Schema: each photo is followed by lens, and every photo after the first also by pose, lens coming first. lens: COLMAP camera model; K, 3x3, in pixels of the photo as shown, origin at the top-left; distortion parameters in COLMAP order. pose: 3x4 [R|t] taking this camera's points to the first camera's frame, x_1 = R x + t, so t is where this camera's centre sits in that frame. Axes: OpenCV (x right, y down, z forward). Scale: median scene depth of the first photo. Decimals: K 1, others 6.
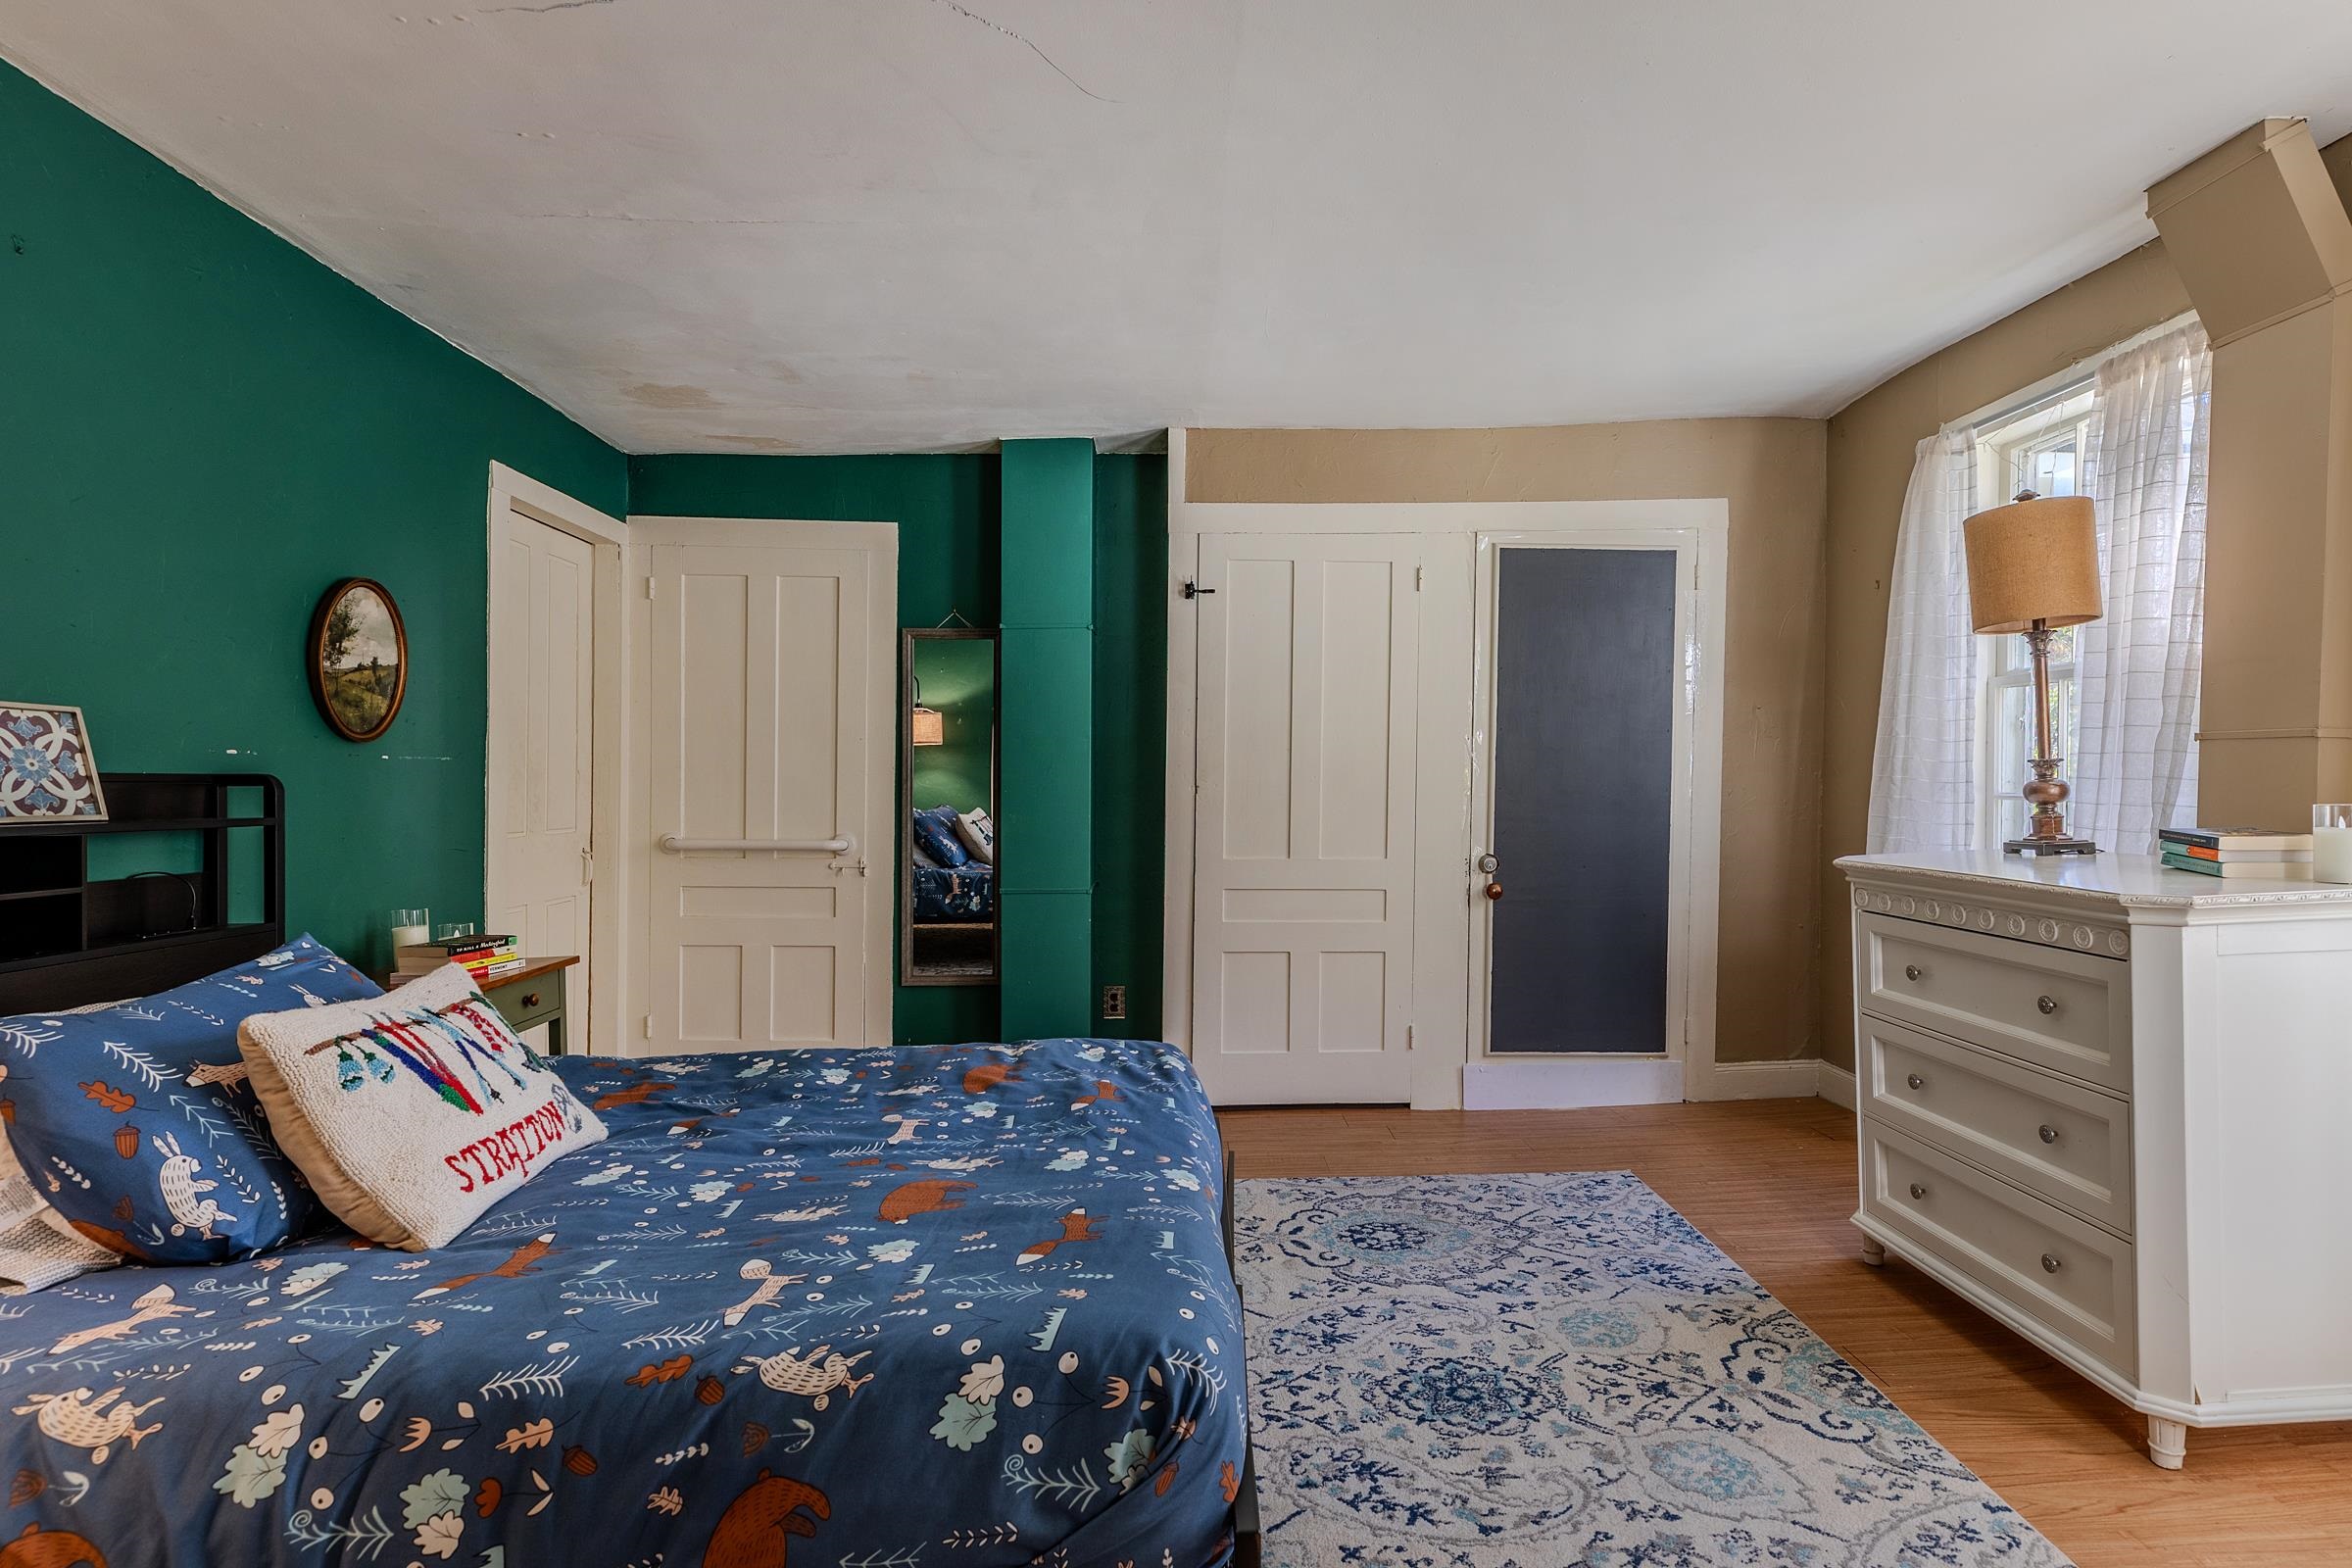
lens RADIAL K [[1106.1, 0, 1176.0], [0, 1106.1, 784.0], [0, 0, 1]] dist [-0.000109, -0.000202]
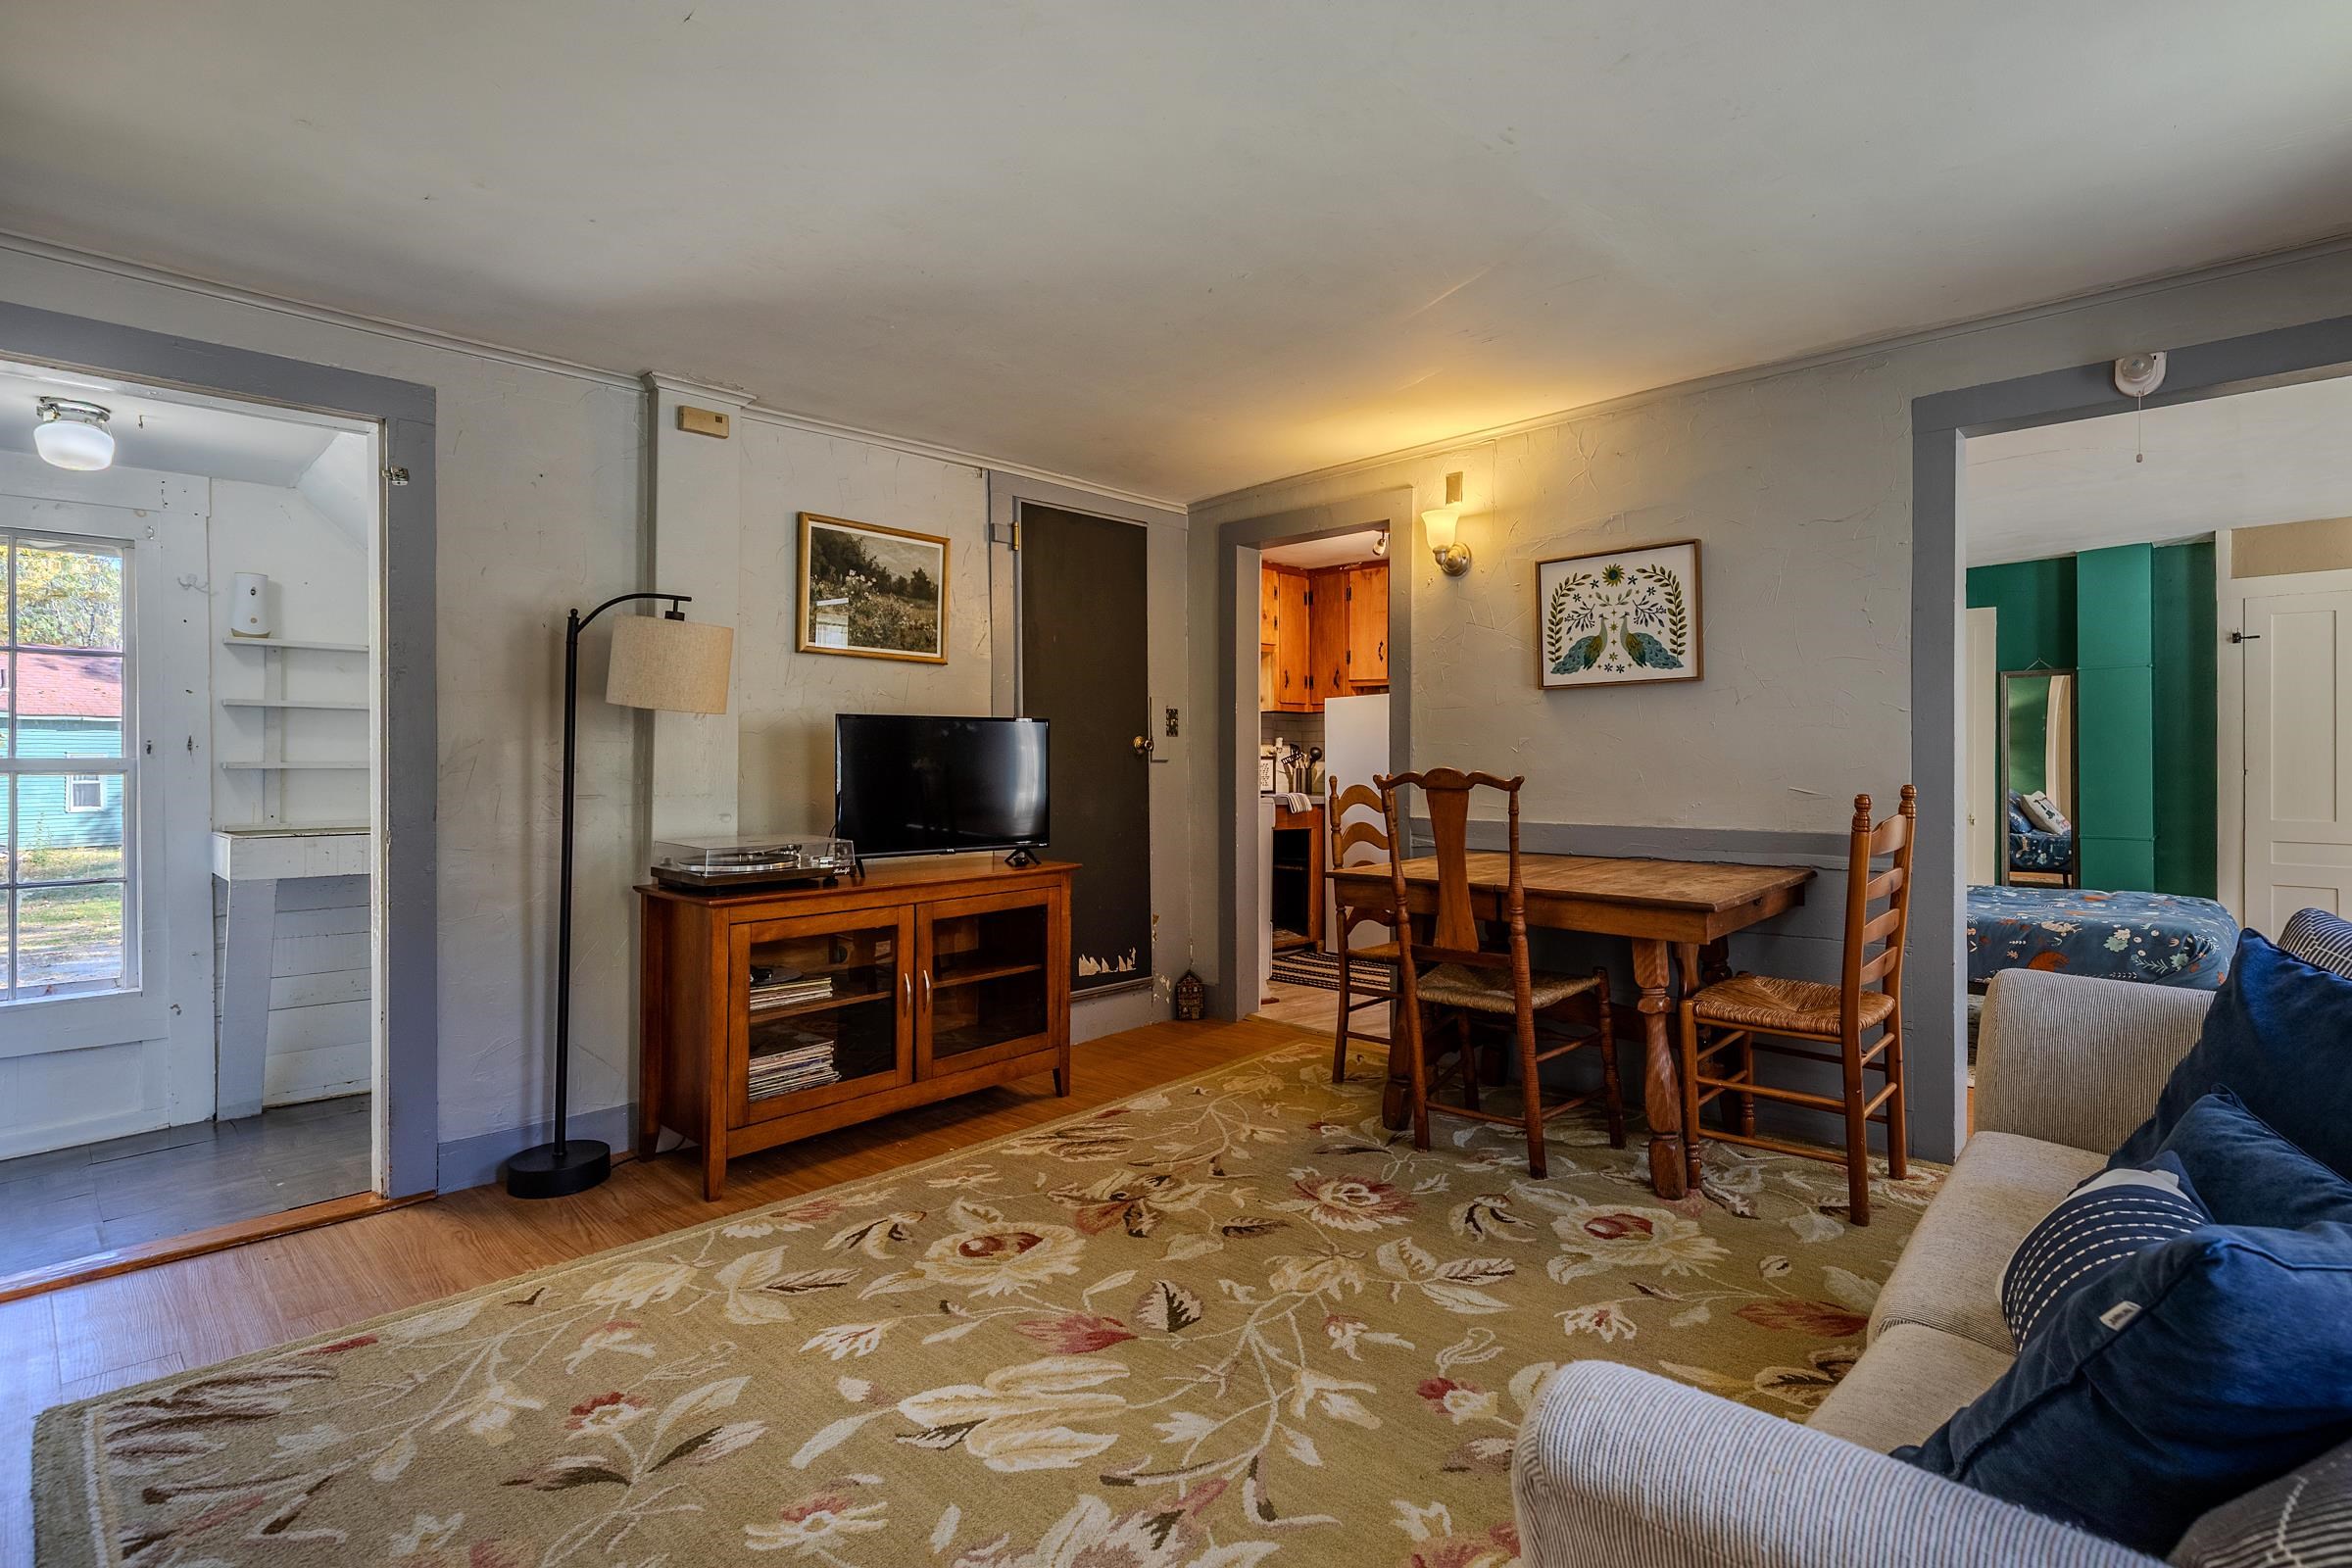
lens RADIAL K [[1045.1, 0, 1298.9], [0, 1045.1, 746.1], [0, 0, 1]] dist [0.001376, 0.000389]
pose [[0.729958, -0.013438, -0.683360, 0.051547], [-0.010411, 0.999472, -0.030776, 0.026508], [0.683413, 0.029579, 0.729433, -0.875802]]
